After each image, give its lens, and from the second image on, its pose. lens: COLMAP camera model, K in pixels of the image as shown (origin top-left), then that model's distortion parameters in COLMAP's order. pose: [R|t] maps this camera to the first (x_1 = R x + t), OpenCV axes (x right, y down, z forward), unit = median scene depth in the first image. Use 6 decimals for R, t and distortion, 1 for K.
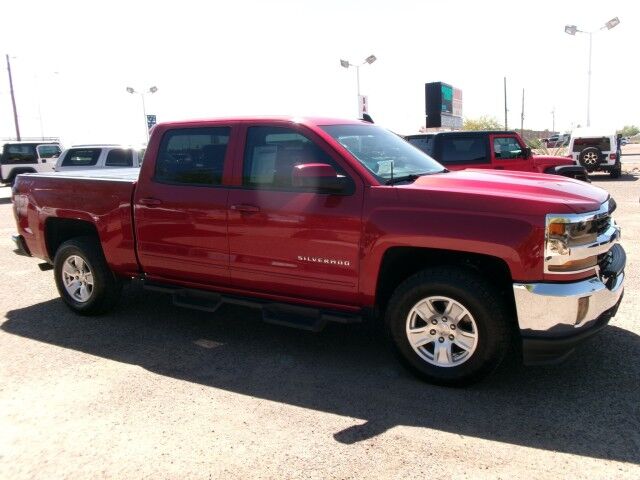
lens RADIAL K [[508.0, 0, 324.5], [0, 508.0, 240.0], [0, 0, 1]] dist [0.011542, -0.013679]
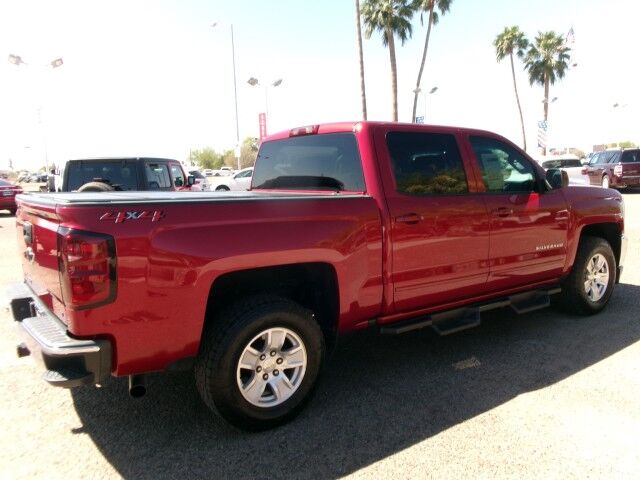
lens RADIAL K [[508.0, 0, 325.3], [0, 508.0, 240.8], [0, 0, 1]] dist [0.011542, -0.013679]
pose [[0.424854, -0.101527, 0.899551, -1.379653], [0.166085, 0.985566, 0.032794, -0.108415], [-0.889896, 0.135469, 0.435583, 0.952278]]
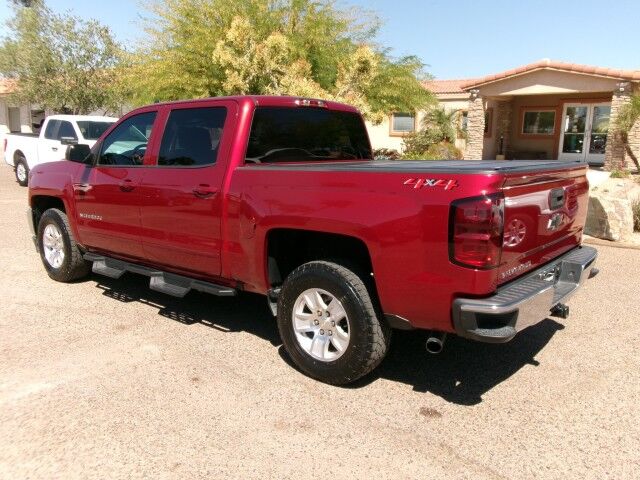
lens RADIAL K [[508.0, 0, 324.3], [0, 508.0, 241.4], [0, 0, 1]] dist [0.011542, -0.013679]
pose [[-0.976706, -0.025366, 0.213076, -0.619763], [0.049493, 0.939583, 0.338724, -0.425792], [-0.208794, 0.341380, -0.916441, 2.673011]]
